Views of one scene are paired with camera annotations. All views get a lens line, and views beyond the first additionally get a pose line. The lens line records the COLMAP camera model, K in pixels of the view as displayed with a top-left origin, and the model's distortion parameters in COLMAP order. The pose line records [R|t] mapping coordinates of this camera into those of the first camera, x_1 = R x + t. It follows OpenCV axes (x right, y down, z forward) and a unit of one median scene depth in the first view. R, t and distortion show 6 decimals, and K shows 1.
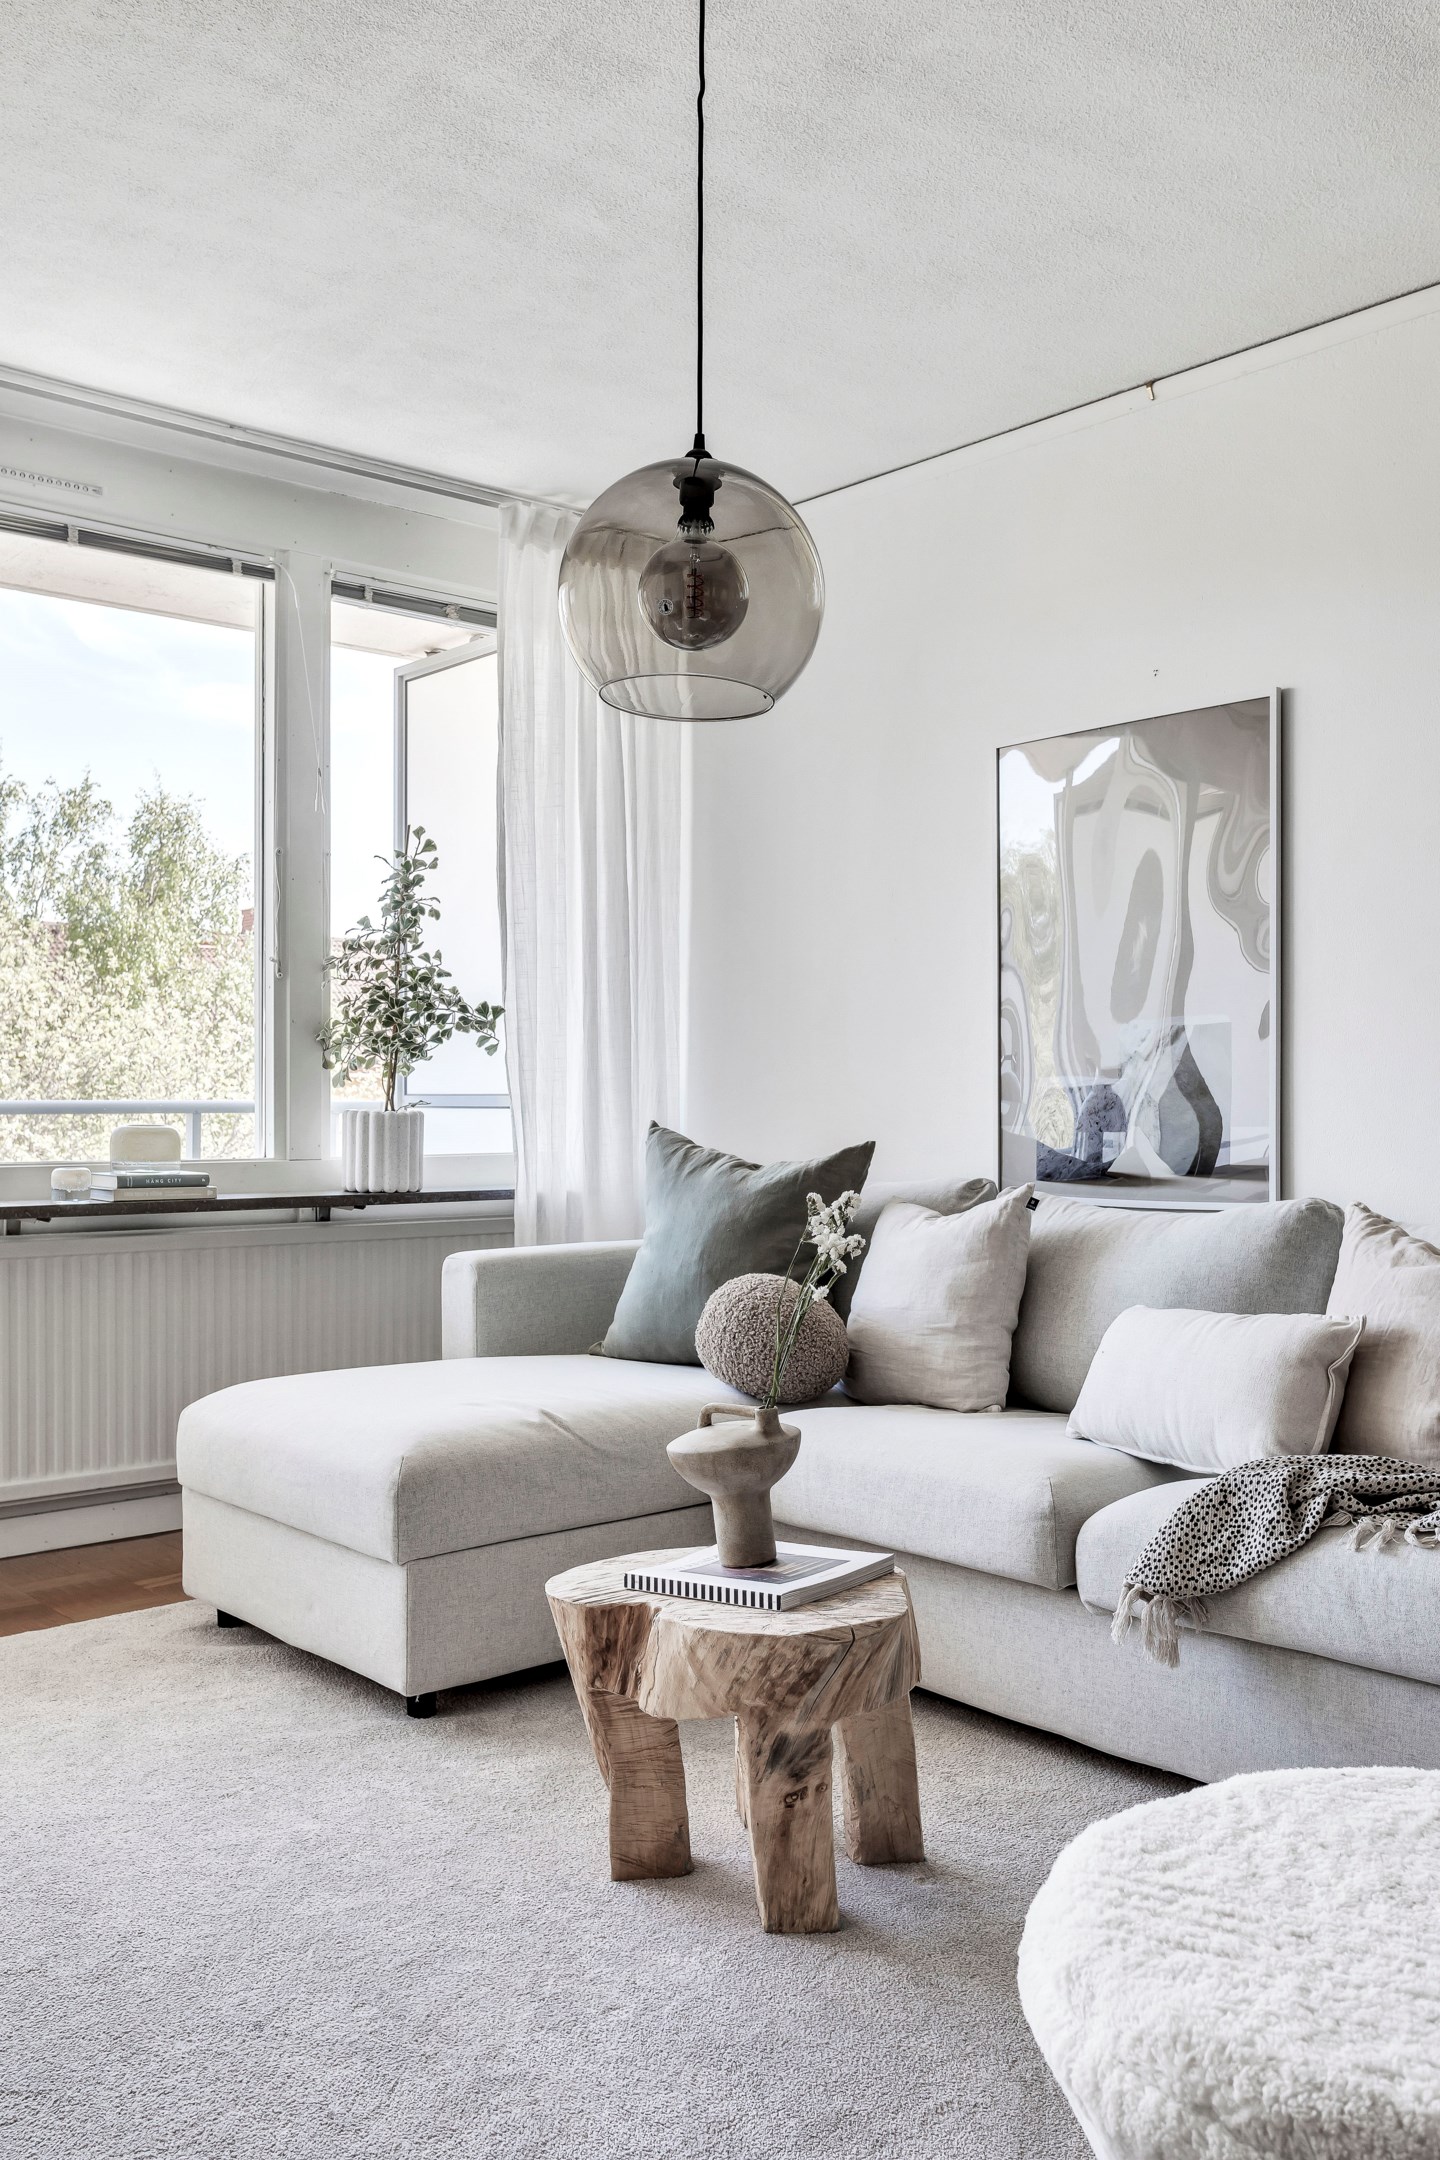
lens RADIAL K [[1950.4, 0, 741.1], [0, 1950.4, 1131.7], [0, 0, 1]] dist [0.018502, -0.004327]
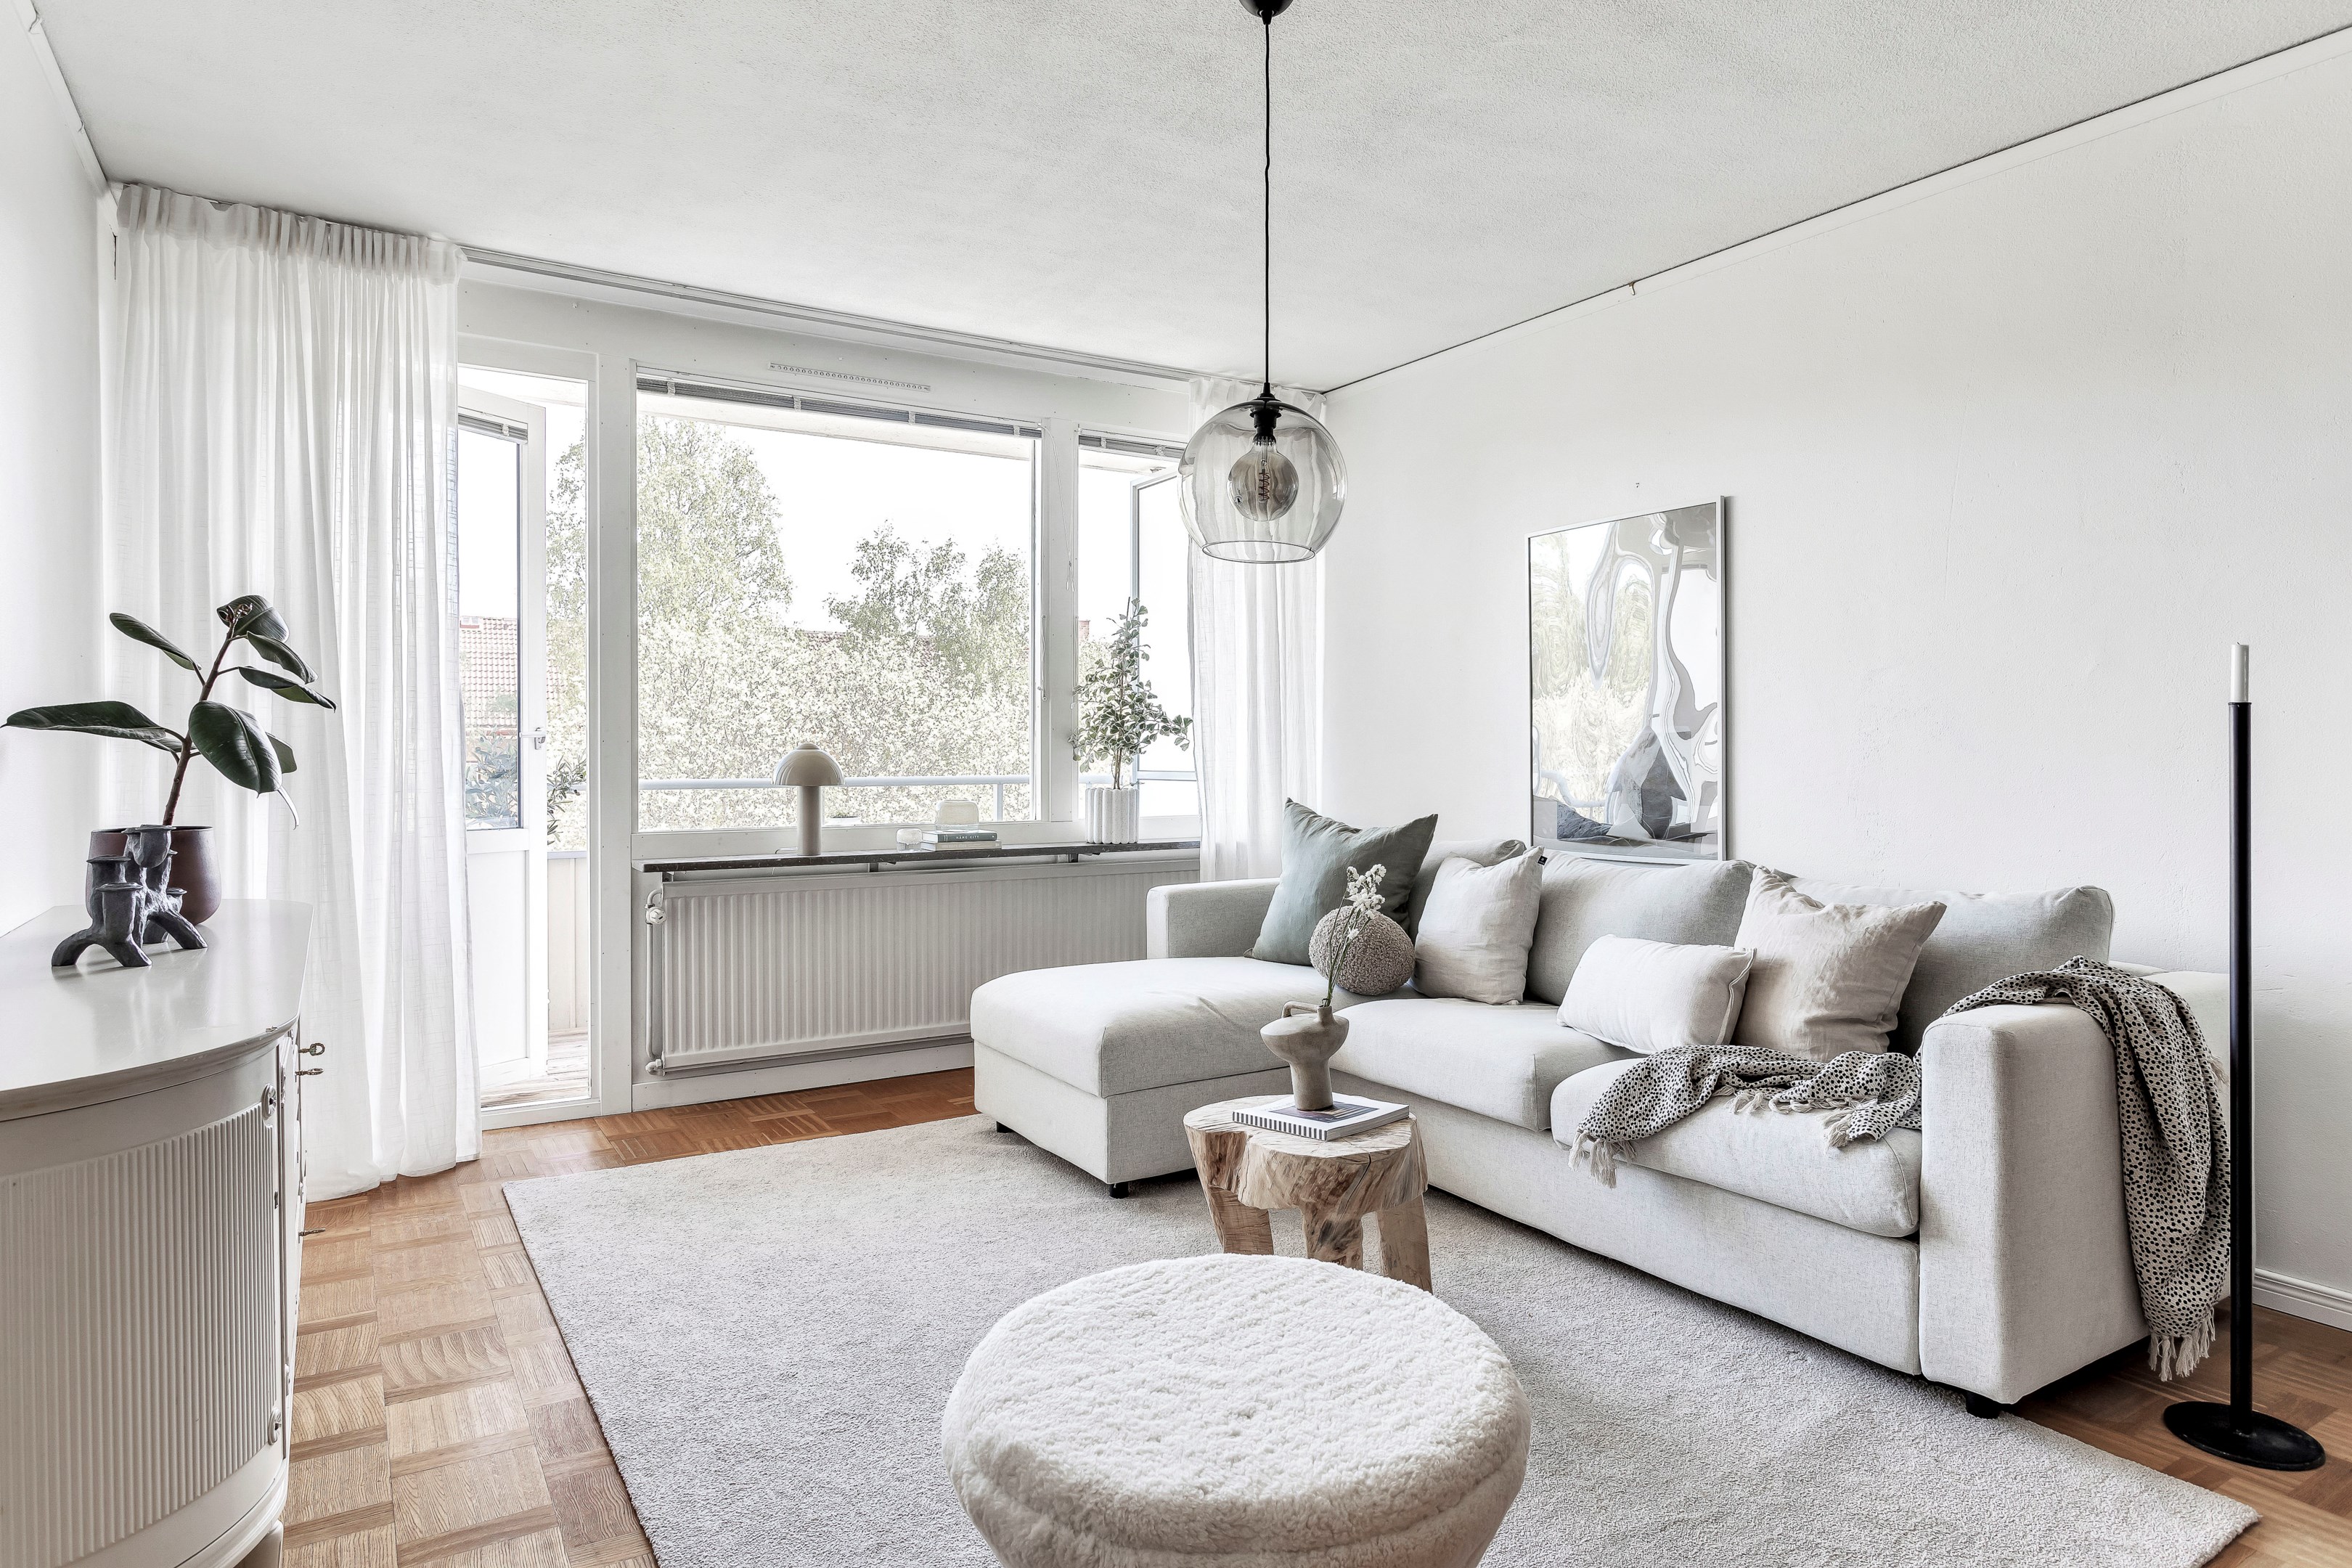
lens RADIAL K [[1411.7, 0, 1187.7], [0, 1411.7, 767.3], [0, 0, 1]] dist [-0.005596, 0.001273]
pose [[0.987378, -0.001973, -0.158366, 0.059951], [0.001060, 0.999982, -0.005850, -0.027947], [0.158375, 0.005608, 0.987363, -0.075501]]
